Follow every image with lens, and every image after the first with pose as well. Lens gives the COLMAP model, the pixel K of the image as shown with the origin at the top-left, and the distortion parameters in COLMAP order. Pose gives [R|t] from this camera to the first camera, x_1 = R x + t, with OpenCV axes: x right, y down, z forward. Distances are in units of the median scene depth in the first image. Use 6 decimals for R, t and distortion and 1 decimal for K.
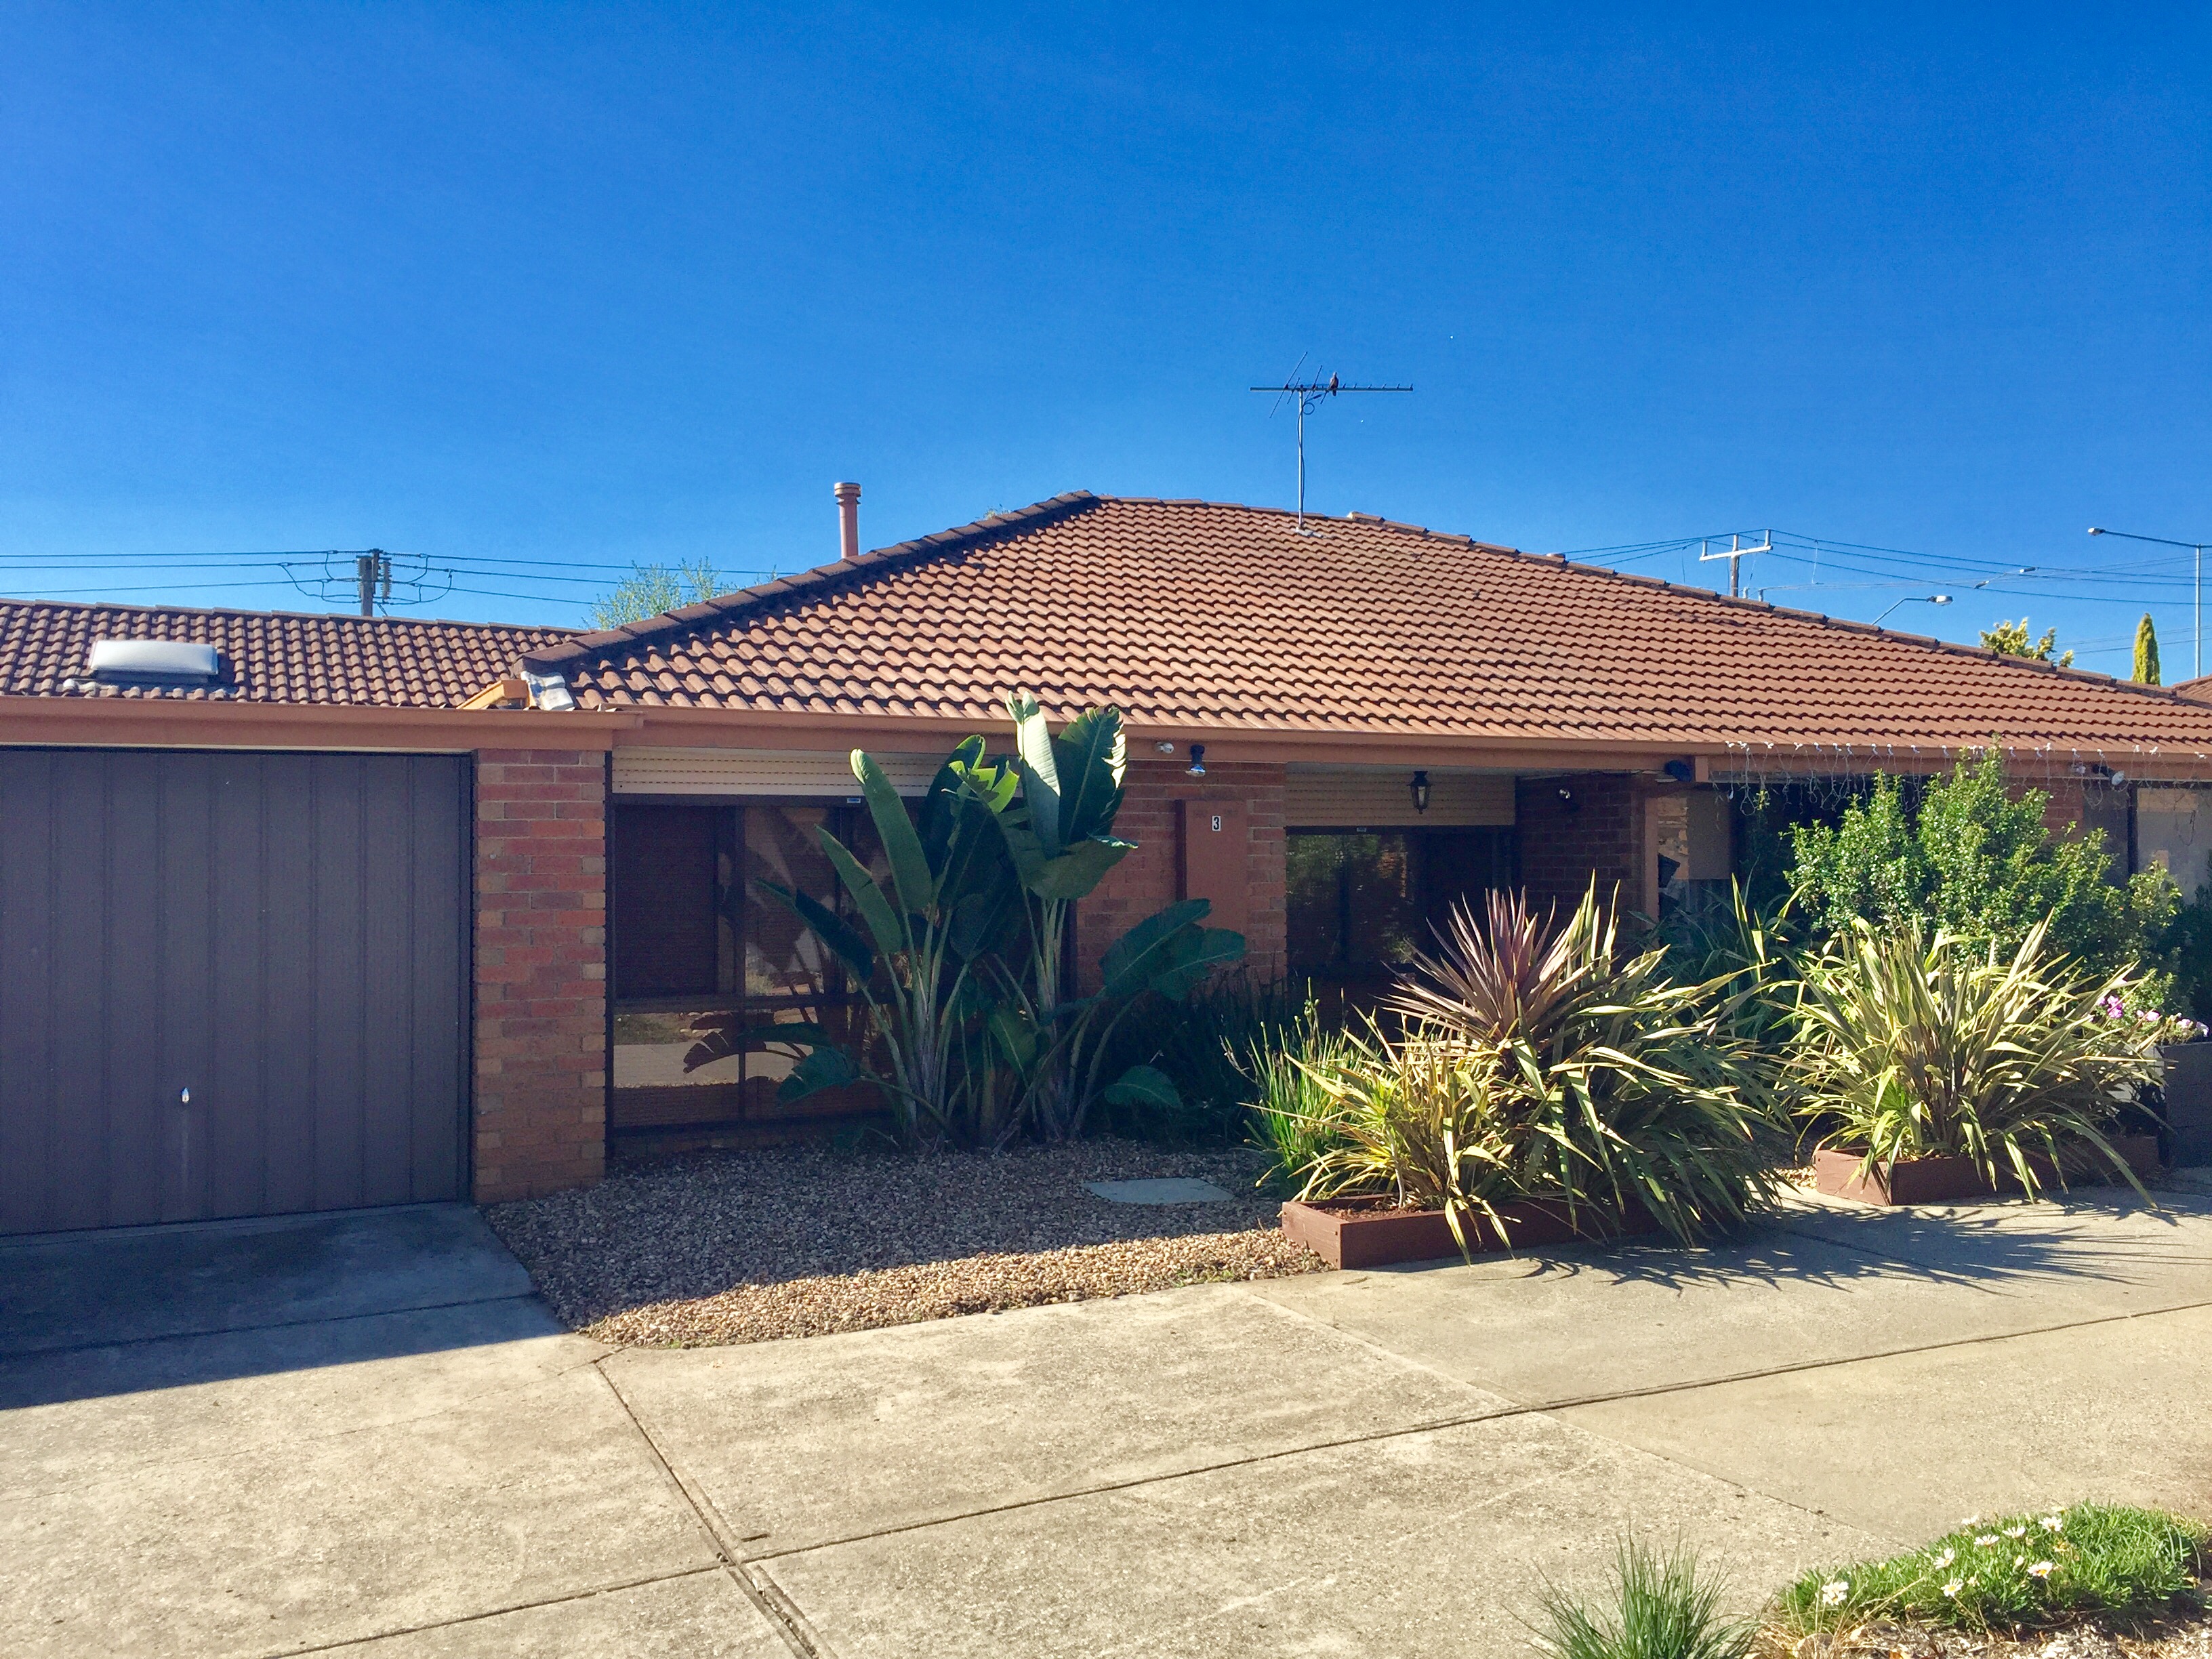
lens RADIAL K [[1891.3, 0, 1111.1], [0, 1891.3, 822.4], [0, 0, 1]] dist [0.053380, -0.054068]
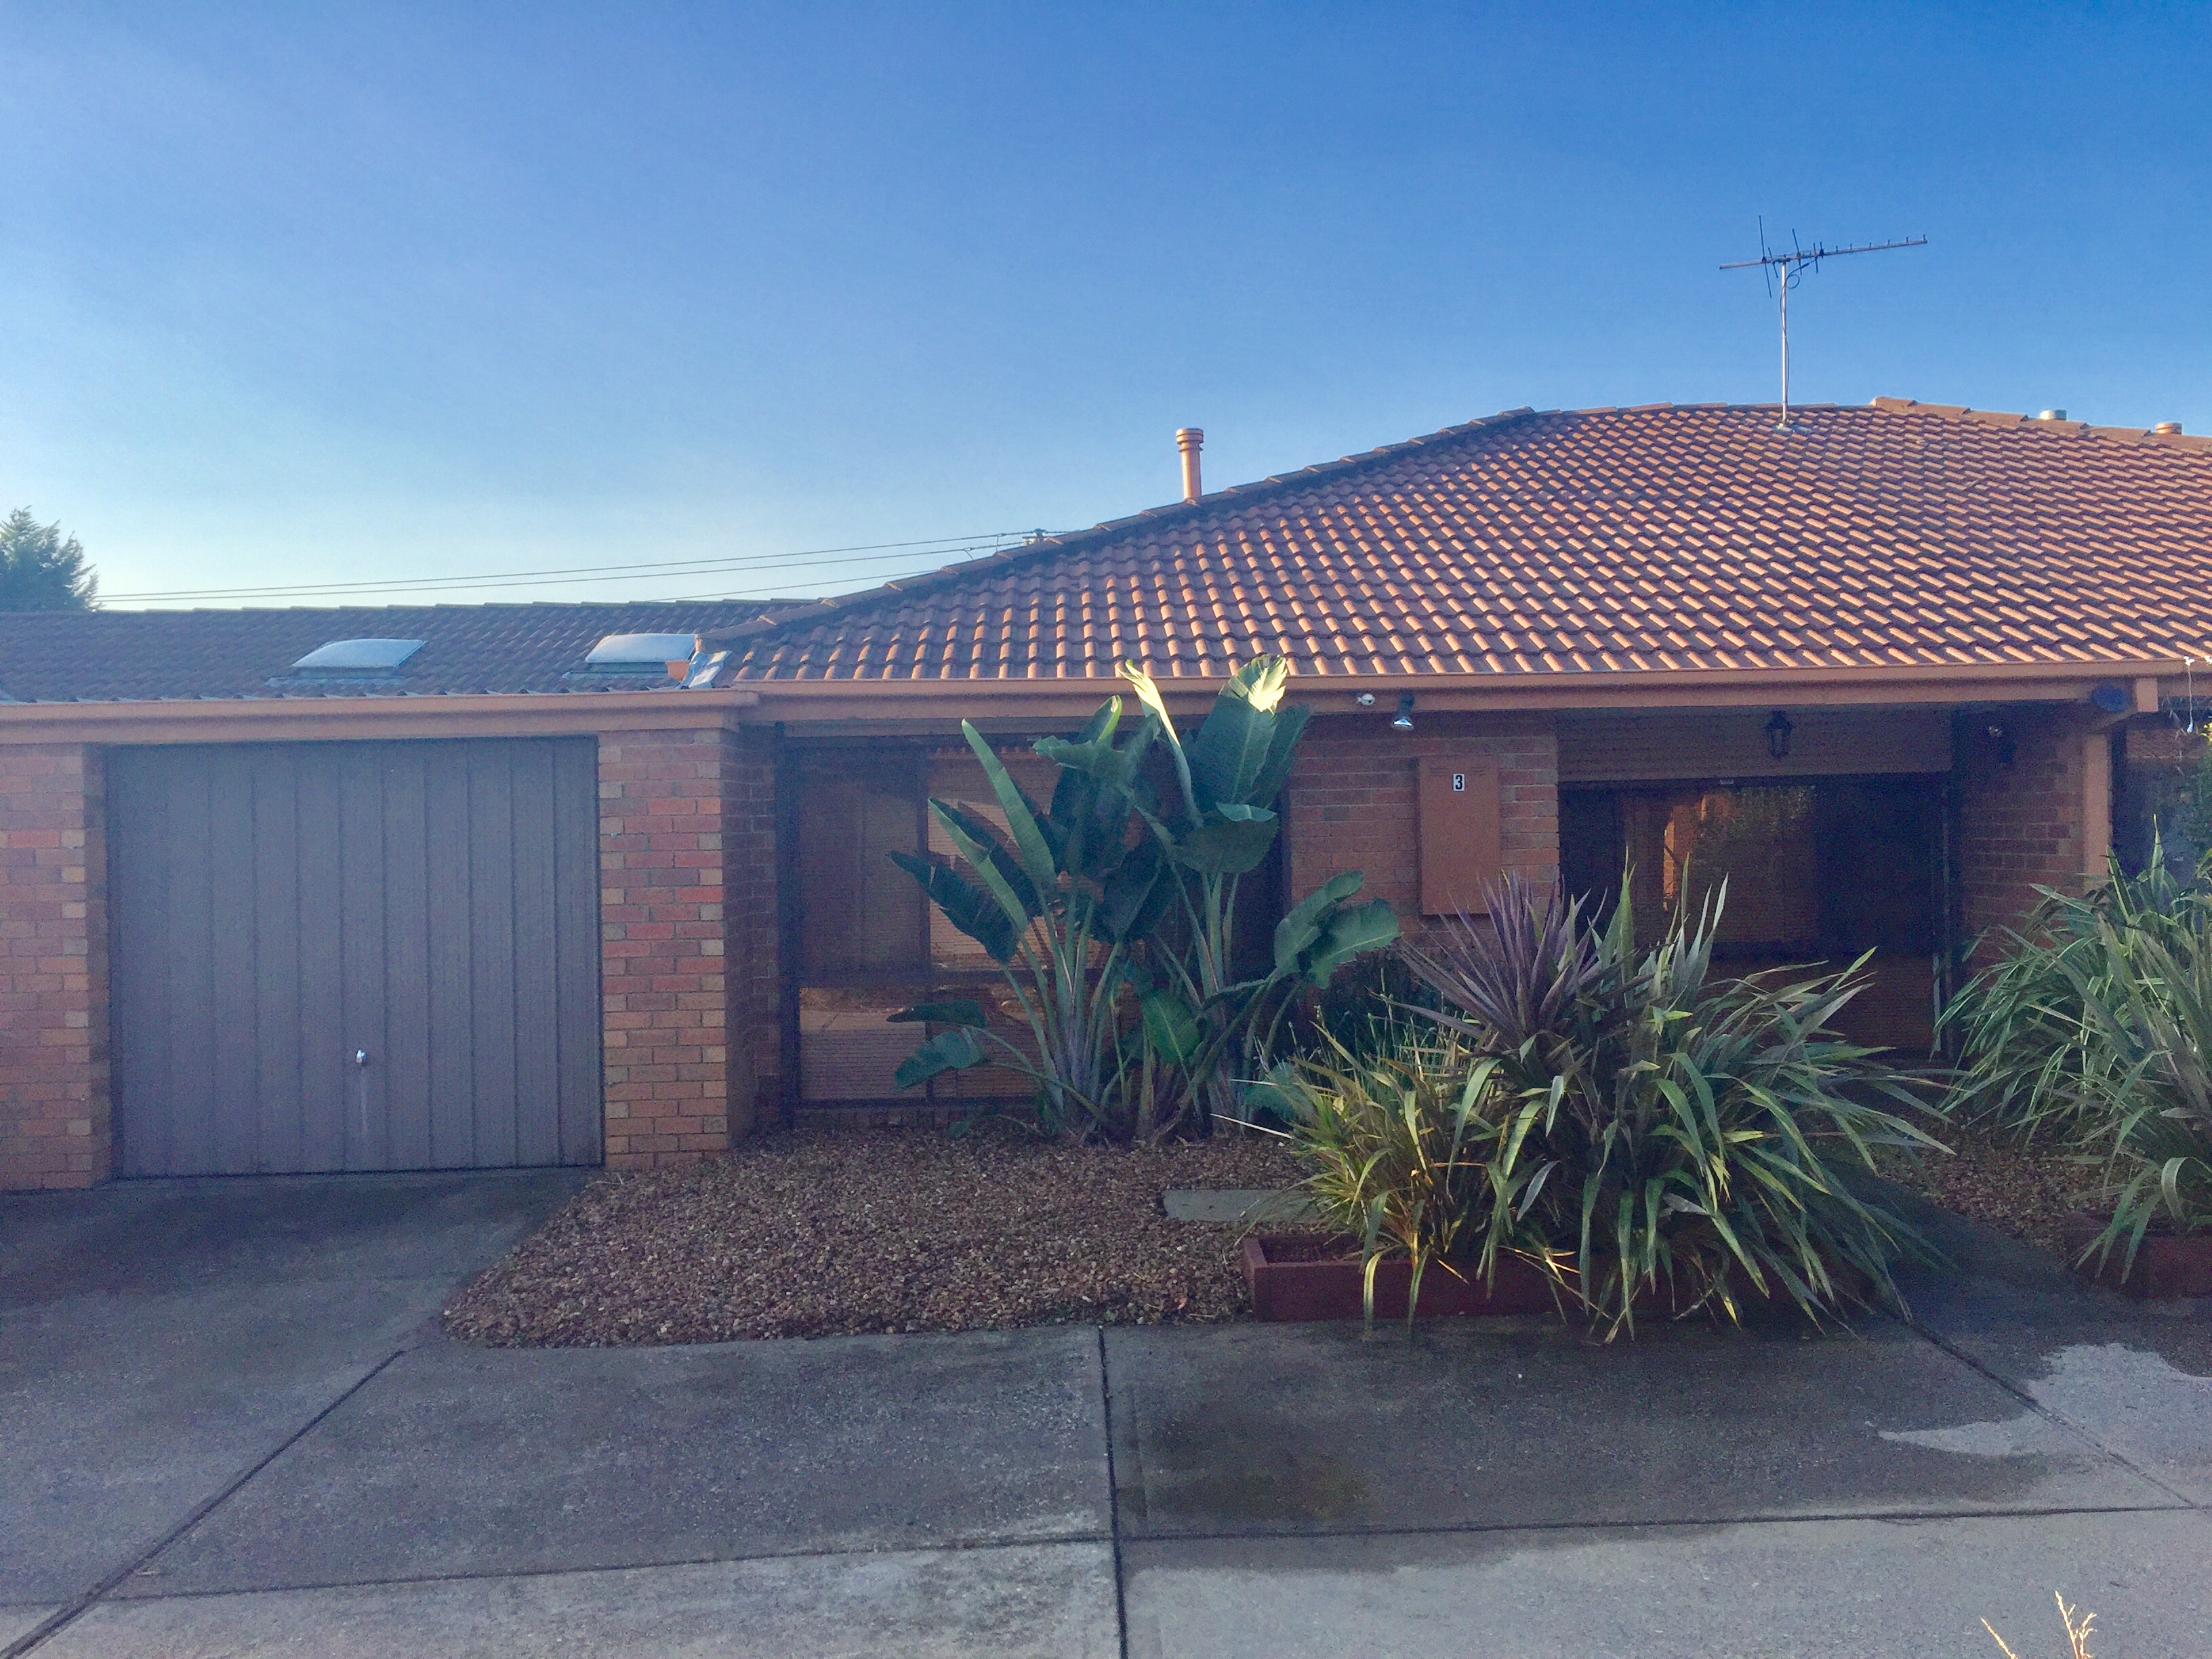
lens RADIAL K [[1891.3, 0, 1106.2], [0, 1891.3, 836.7], [0, 0, 1]] dist [0.053380, -0.054068]
pose [[0.915052, -0.010220, -0.403207, 0.289546], [0.023968, 0.999290, 0.029063, -0.004060], [0.402624, -0.036258, 0.914647, 0.150804]]
